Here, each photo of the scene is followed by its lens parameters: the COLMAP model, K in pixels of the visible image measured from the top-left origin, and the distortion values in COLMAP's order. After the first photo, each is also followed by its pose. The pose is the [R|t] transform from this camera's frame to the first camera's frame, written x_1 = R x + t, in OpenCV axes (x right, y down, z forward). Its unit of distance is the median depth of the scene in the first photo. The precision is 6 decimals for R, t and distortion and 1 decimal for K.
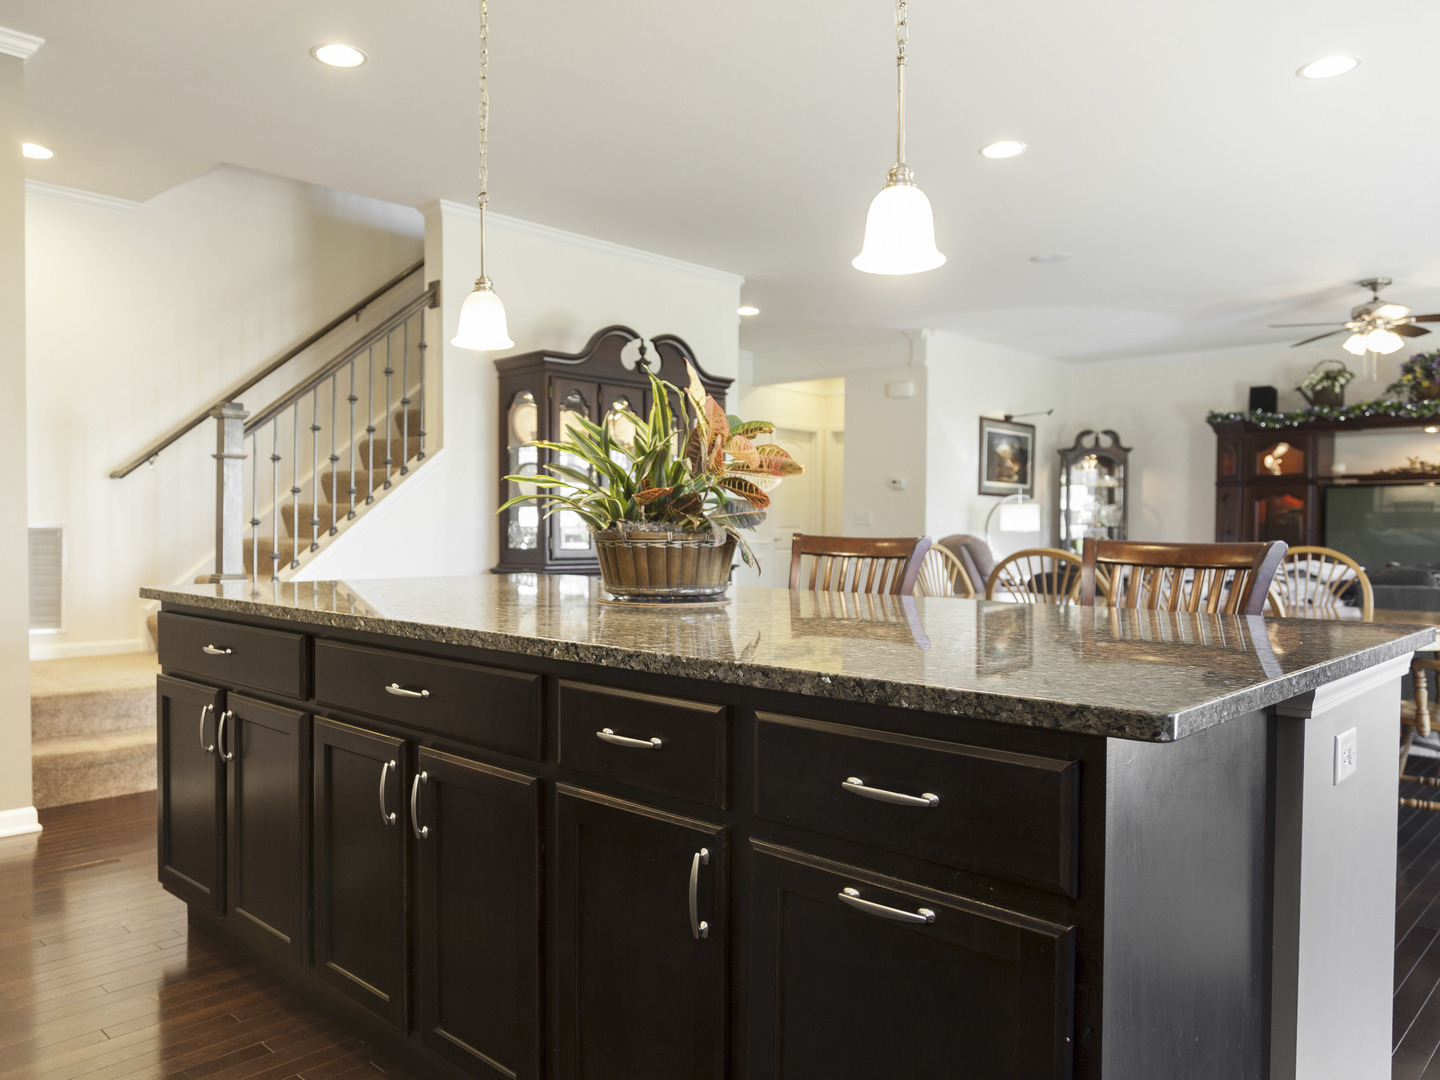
lens RADIAL K [[1073.5, 0, 658.2], [0, 1073.5, 543.6], [0, 0, 1]] dist [0.027768, -0.006288]
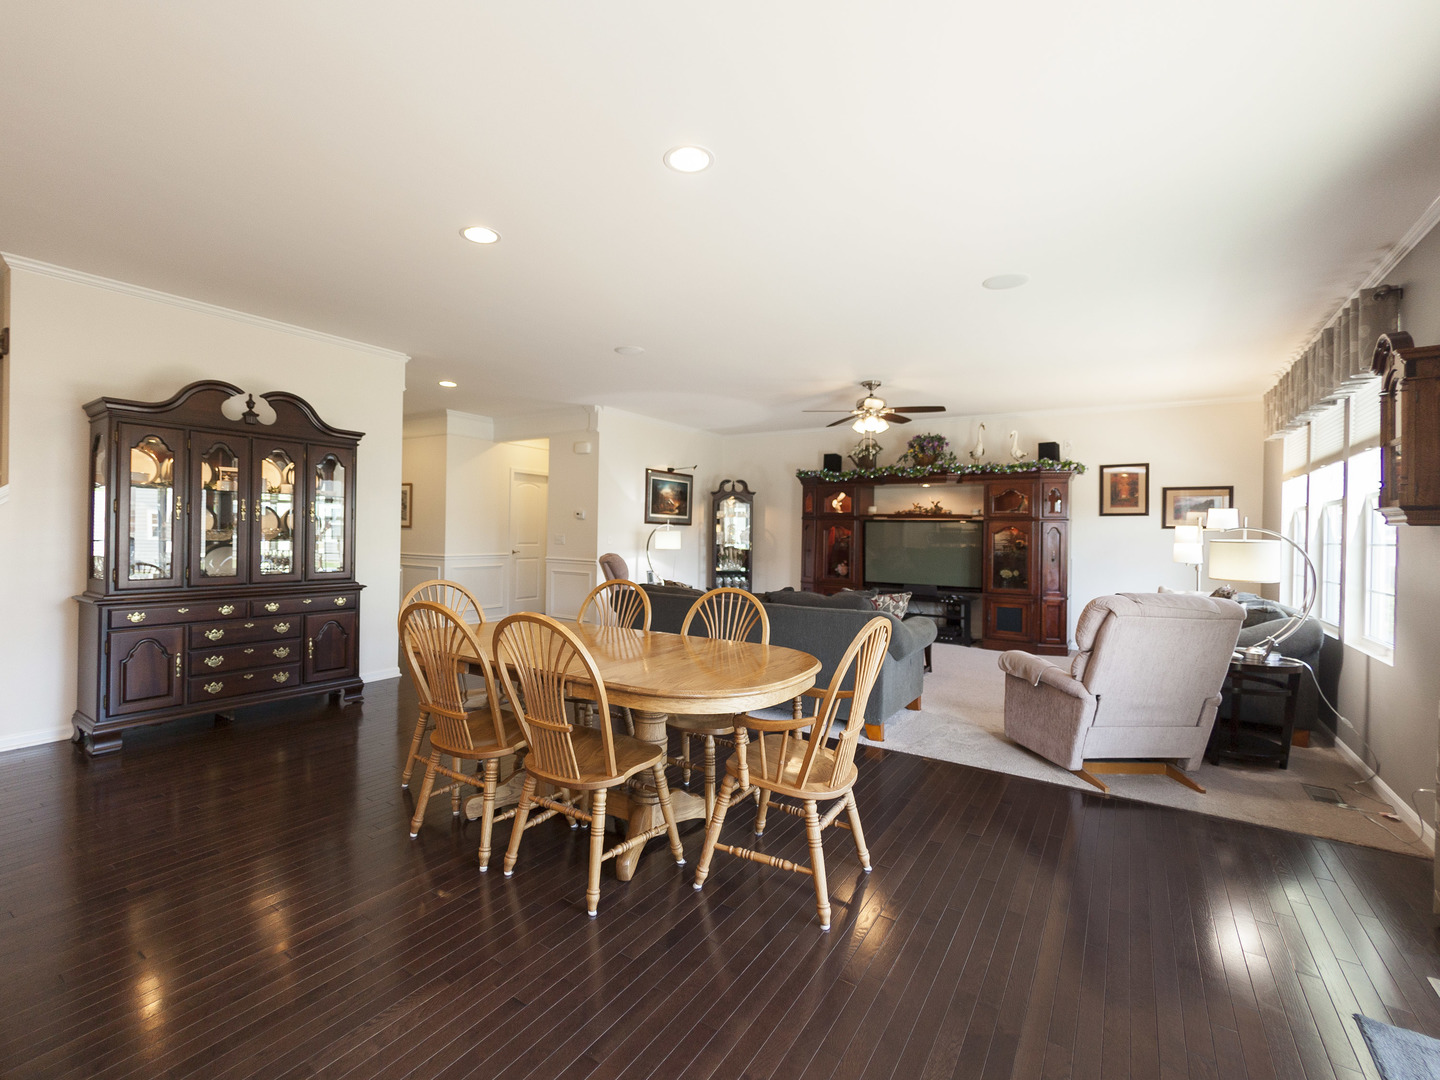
lens RADIAL K [[592.4, 0, 719.7], [0, 592.4, 515.1], [0, 0, 1]] dist [0.000799, -0.000006]
pose [[0.987246, 0.013334, 0.158642, 0.282475], [-0.008207, 0.999424, -0.032933, -0.032285], [-0.158990, 0.031211, 0.986787, 0.217792]]
